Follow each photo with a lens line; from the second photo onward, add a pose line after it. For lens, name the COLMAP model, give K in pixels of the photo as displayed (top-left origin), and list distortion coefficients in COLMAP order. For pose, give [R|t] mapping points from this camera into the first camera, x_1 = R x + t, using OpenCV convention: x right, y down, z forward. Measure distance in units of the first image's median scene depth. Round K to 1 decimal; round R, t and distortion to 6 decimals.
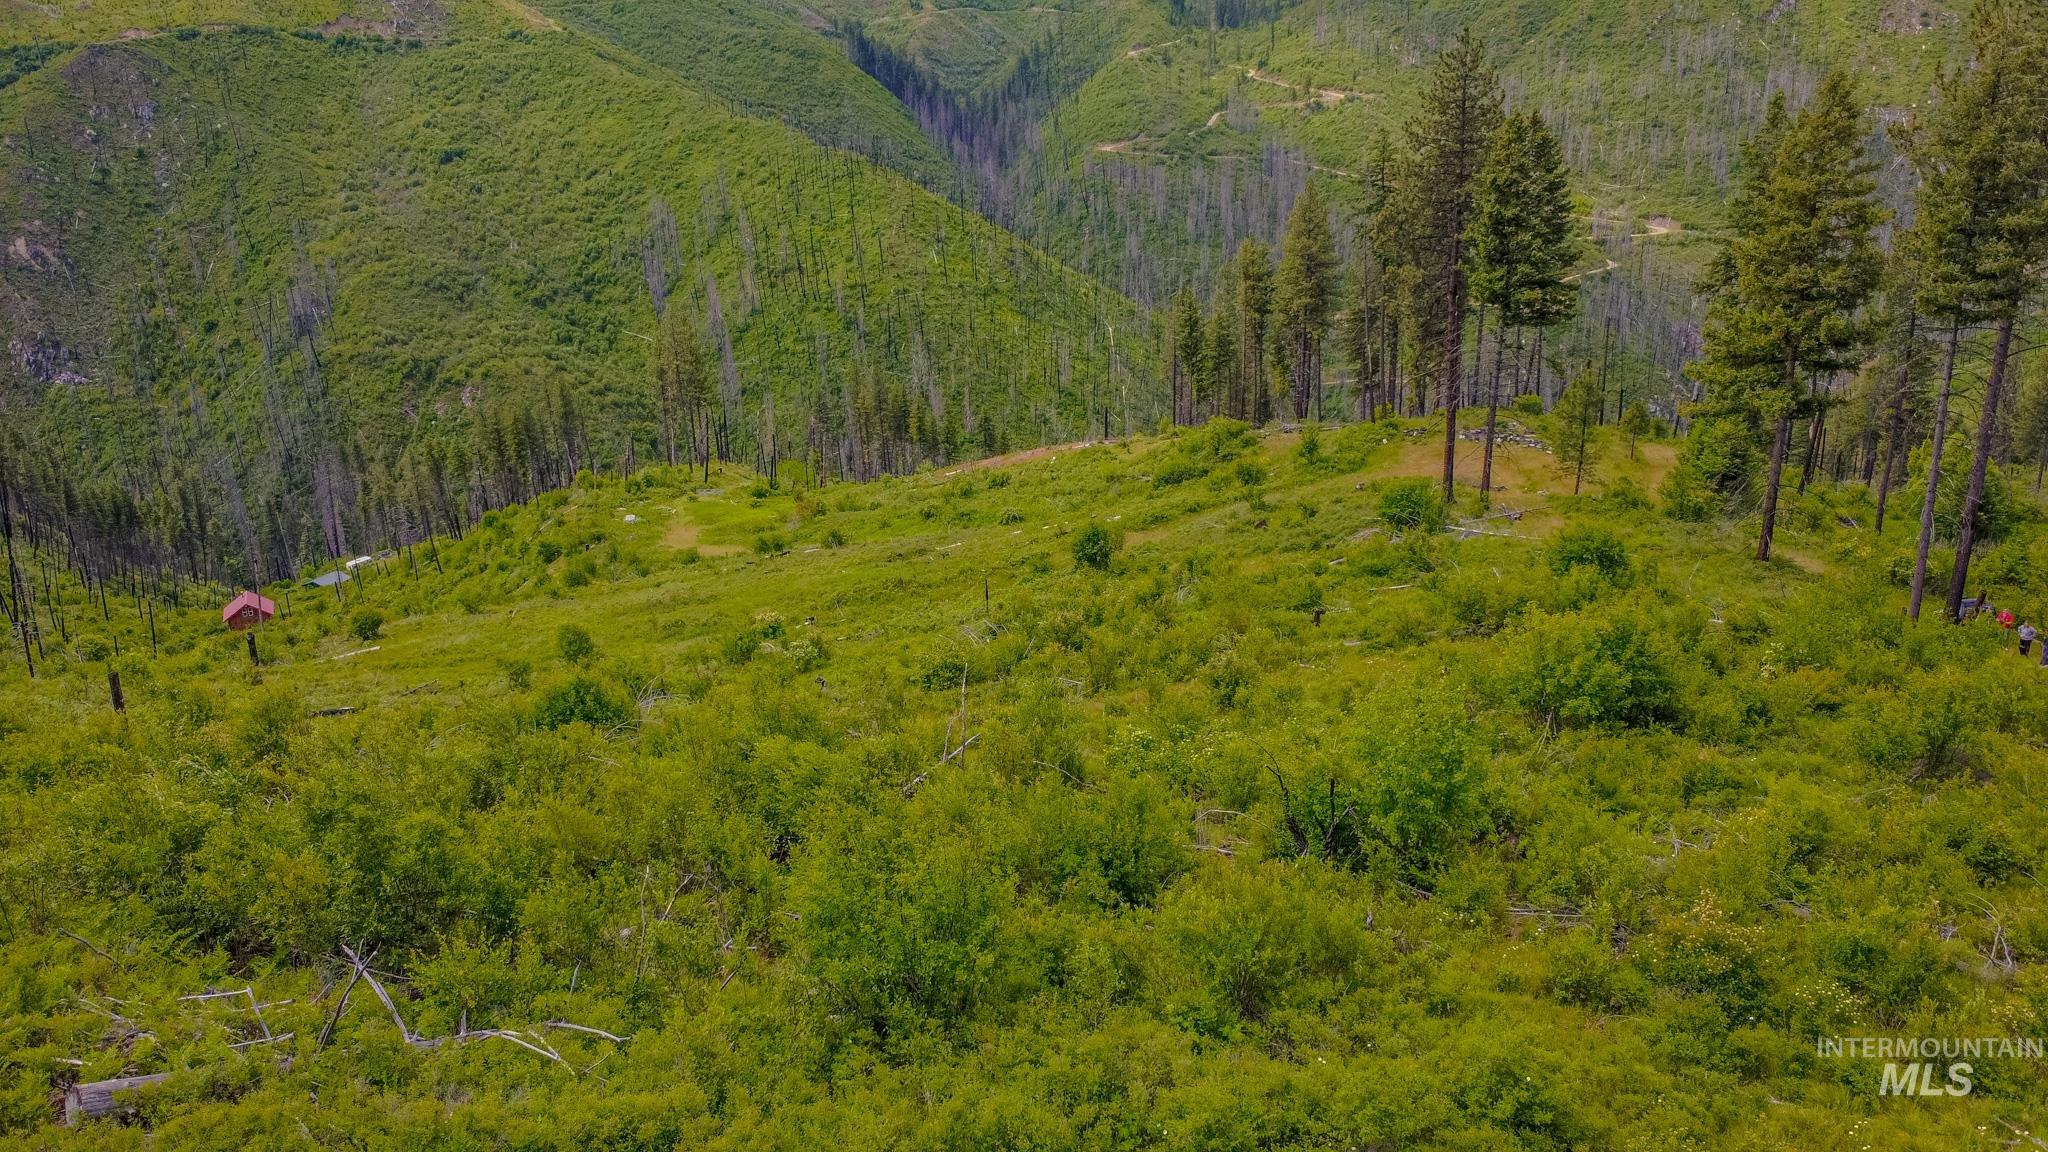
lens RADIAL K [[1528.2, 0, 1015.3], [0, 1528.2, 567.3], [0, 0, 1]] dist [0.002340, -0.009493]
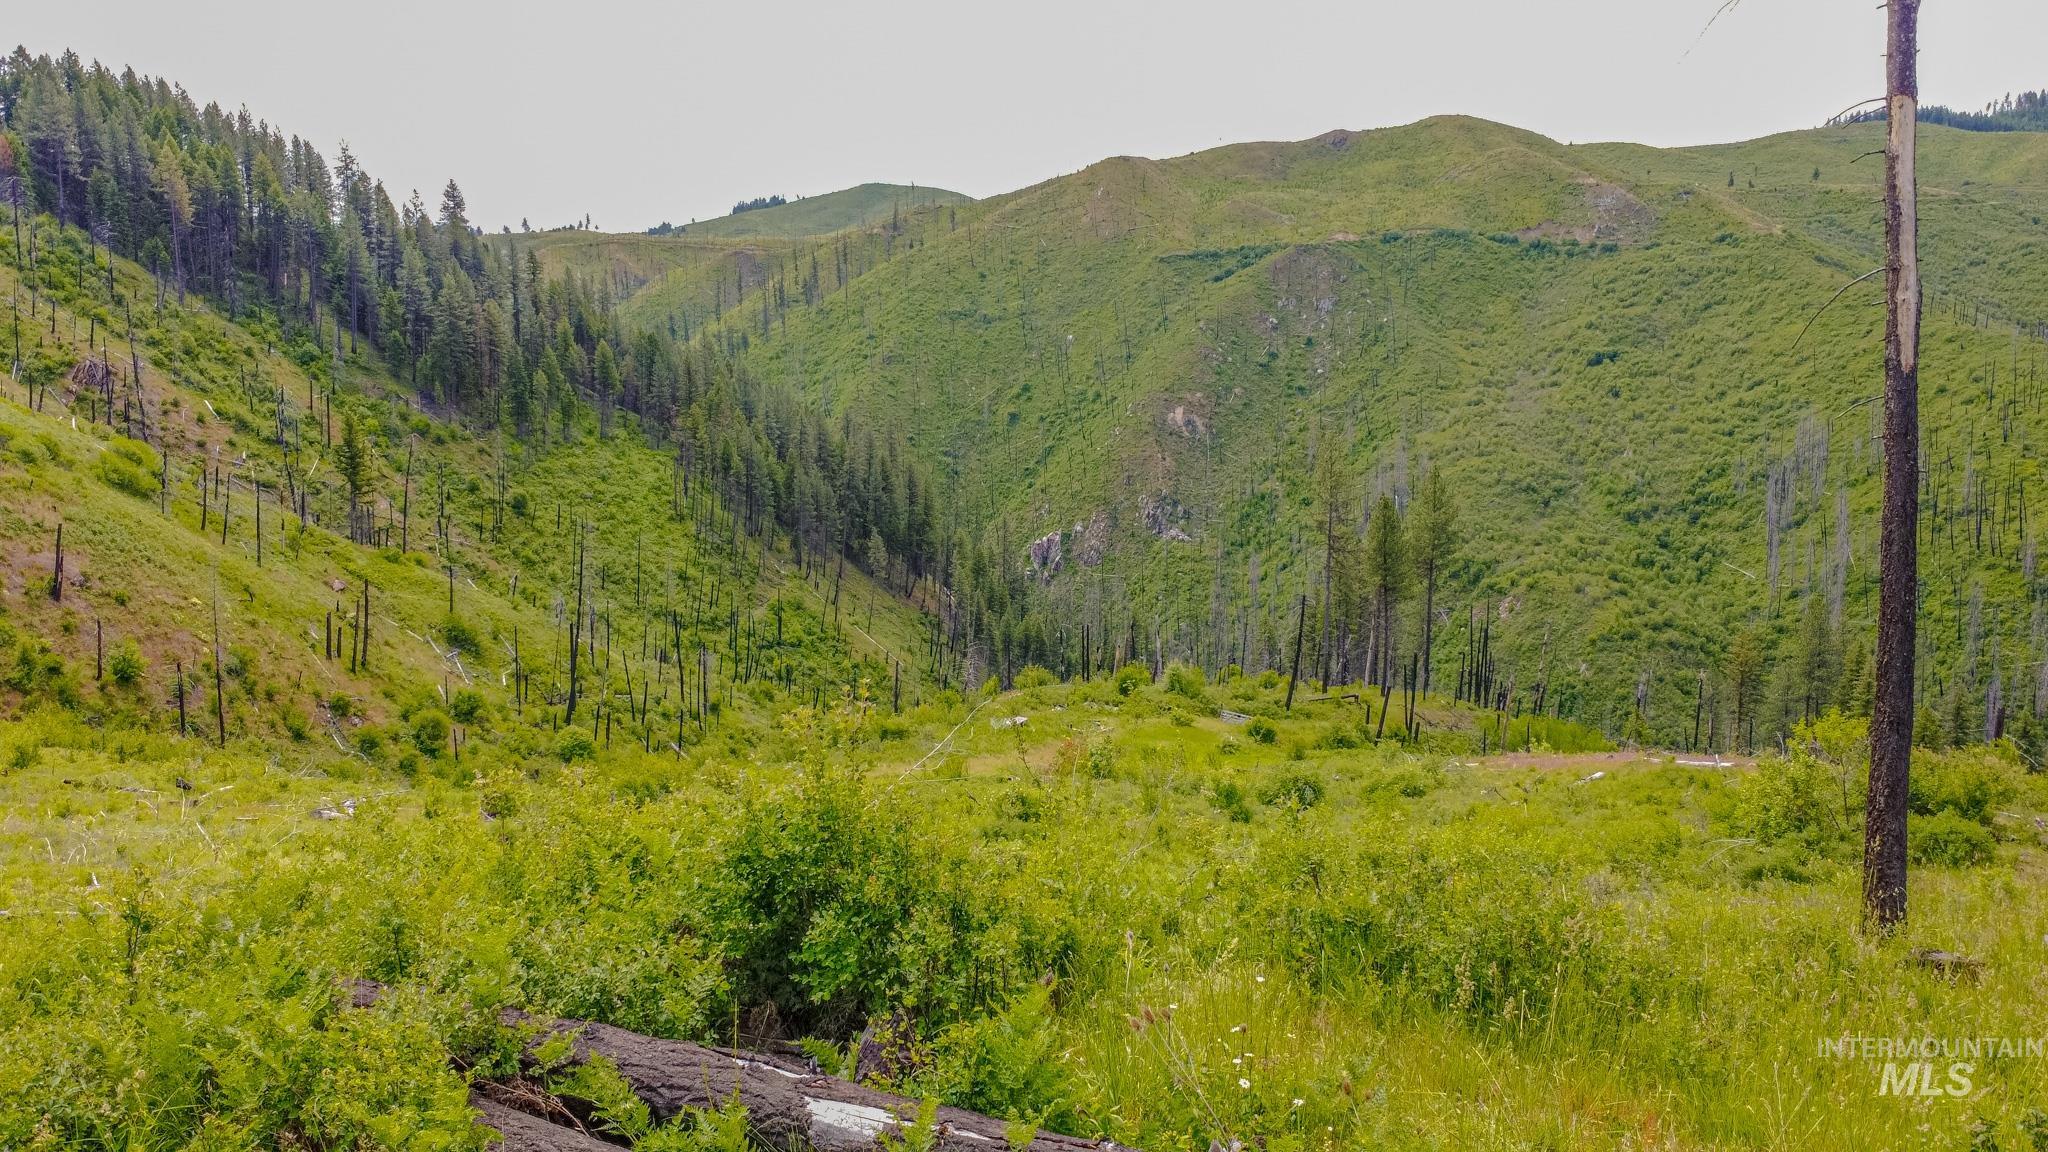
lens RADIAL K [[1528.2, 0, 1015.3], [0, 1528.2, 567.3], [0, 0, 1]] dist [0.002340, -0.009493]
pose [[0.700430, 0.136313, -0.700583, 0.054911], [-0.241571, 0.968935, -0.052991, -0.019581], [0.671596, 0.206357, 0.711601, 0.183839]]
